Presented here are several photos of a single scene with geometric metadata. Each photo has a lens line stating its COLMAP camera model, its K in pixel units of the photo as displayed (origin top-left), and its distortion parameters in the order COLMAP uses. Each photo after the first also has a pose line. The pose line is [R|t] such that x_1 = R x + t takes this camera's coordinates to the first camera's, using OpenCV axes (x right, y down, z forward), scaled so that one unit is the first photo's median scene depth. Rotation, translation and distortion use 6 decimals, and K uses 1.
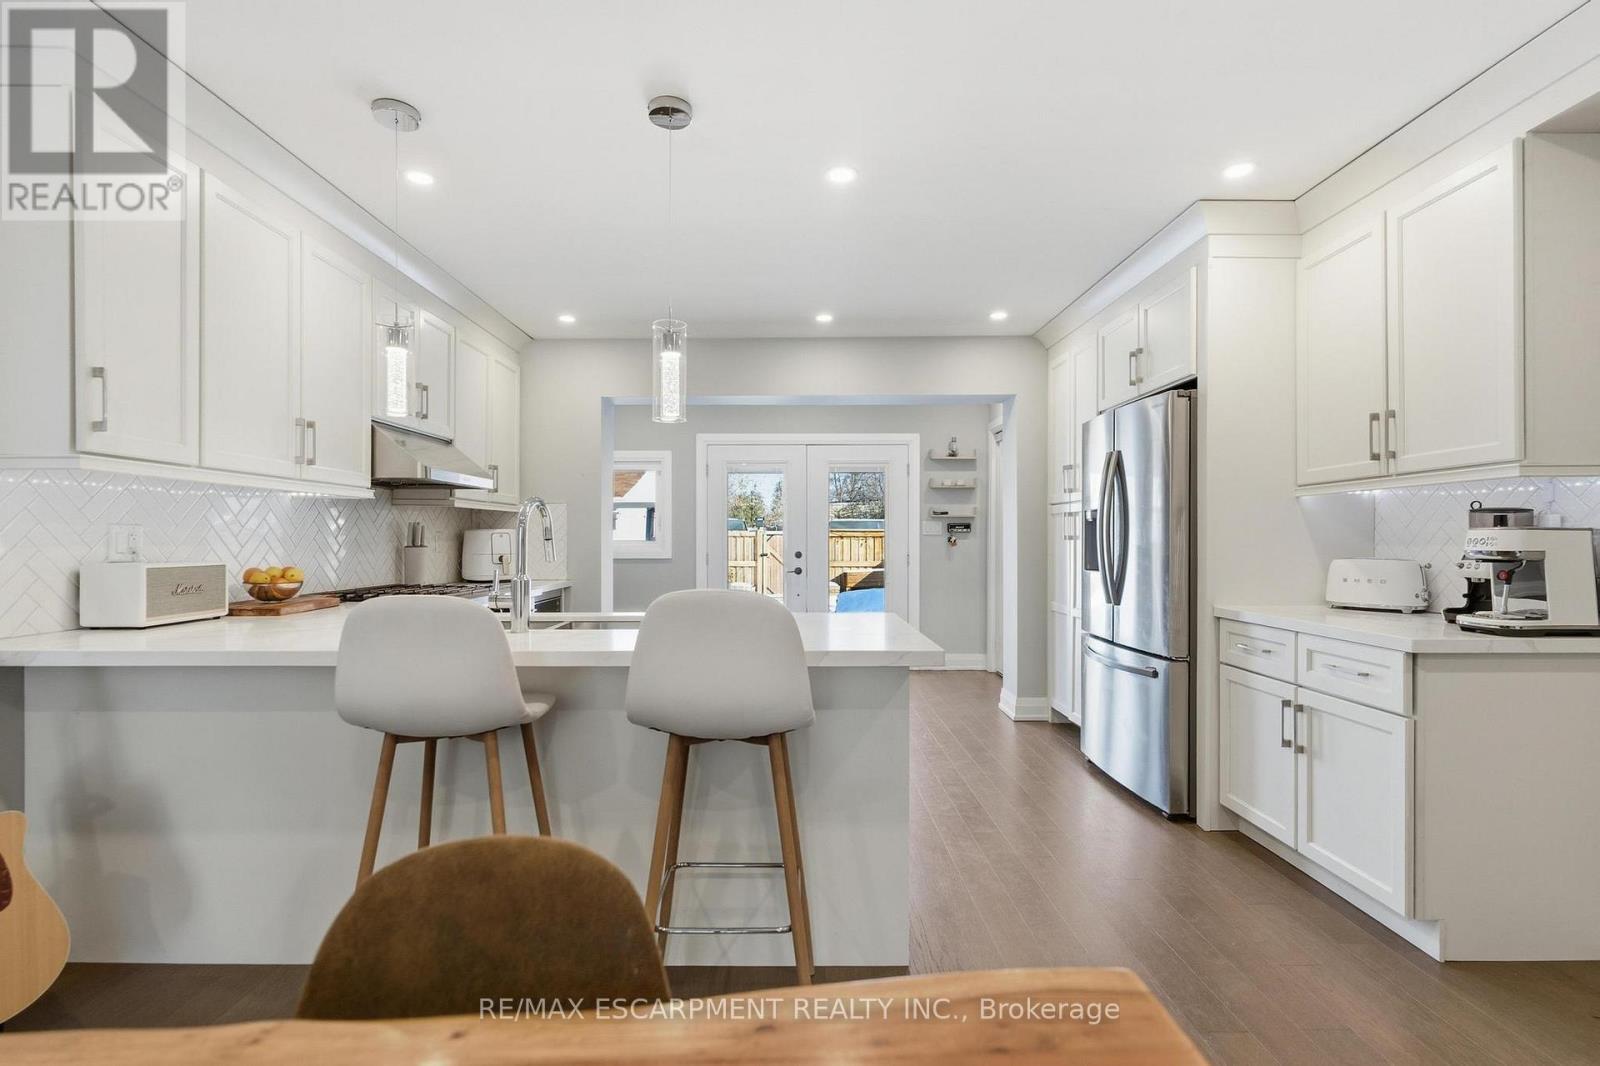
lens RADIAL K [[757.9, 0, 800.0], [0, 757.9, 533.0], [0, 0, 1]] dist [-0.000262, -0.000019]
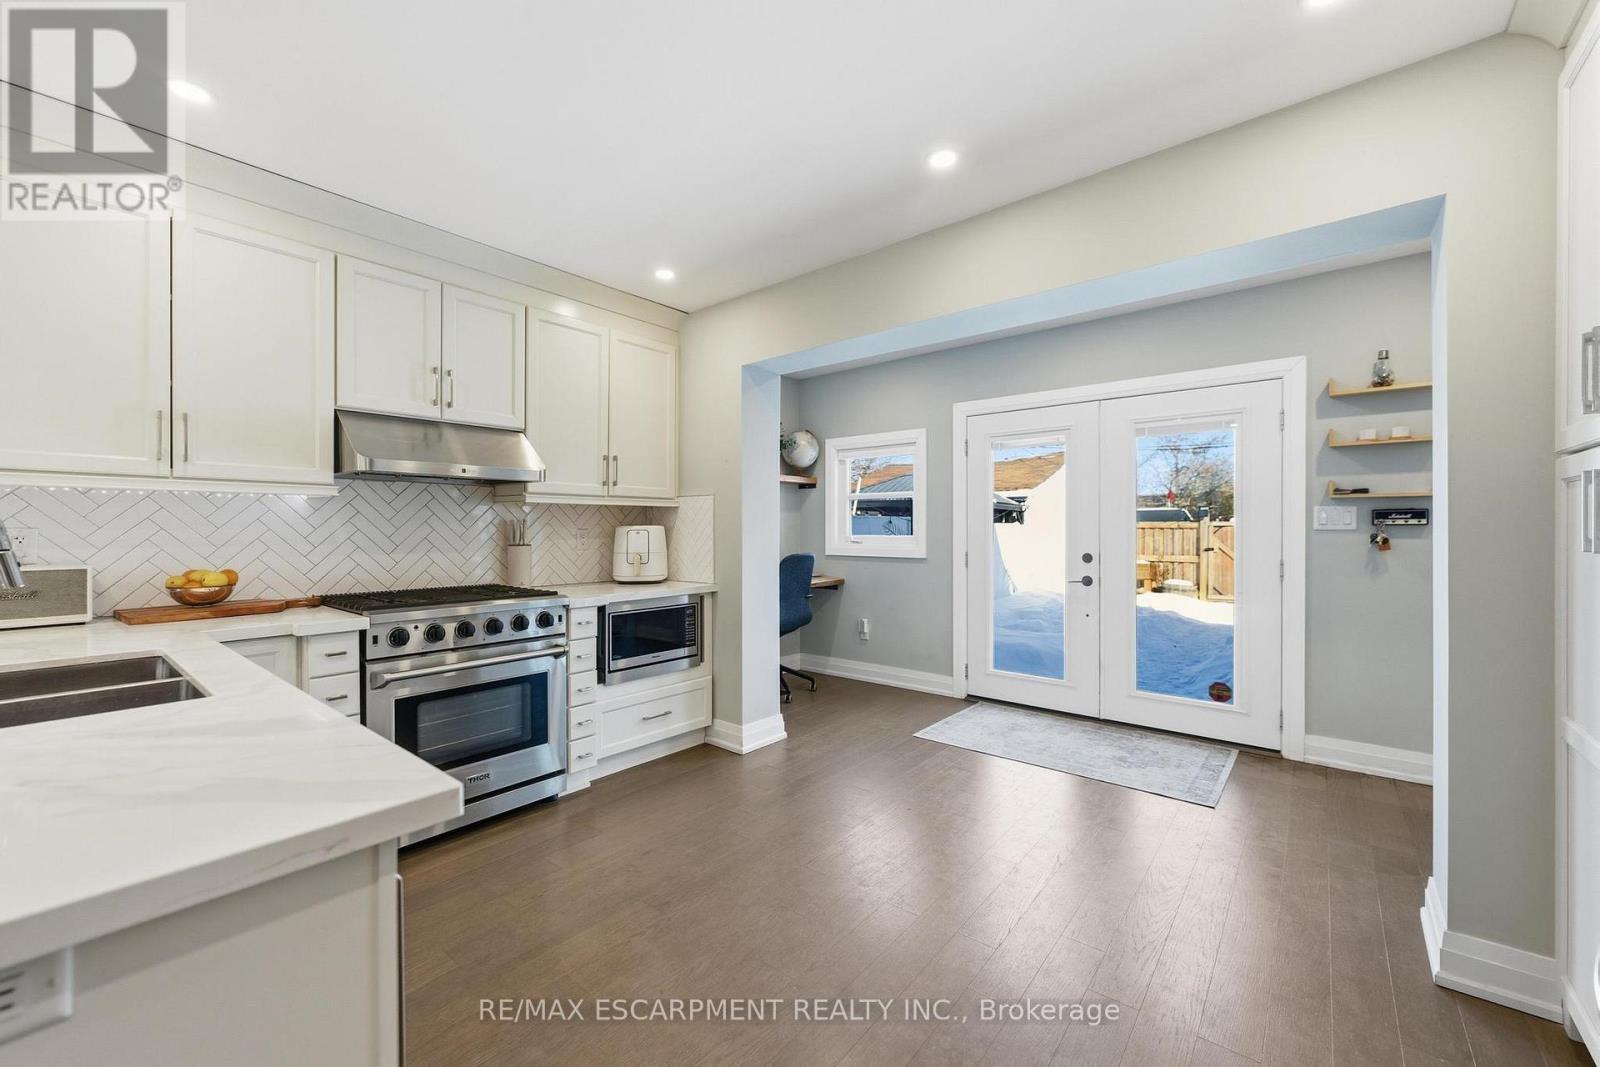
lens RADIAL K [[642.5, 0, 800.0], [0, 642.5, 533.5], [0, 0, 1]] dist [0.000633, 0.000129]
pose [[0.764428, 0.004199, -0.644695, 0.180406], [0.005420, 0.999902, 0.012939, -0.003220], [0.644686, -0.013385, 0.764330, 0.373436]]
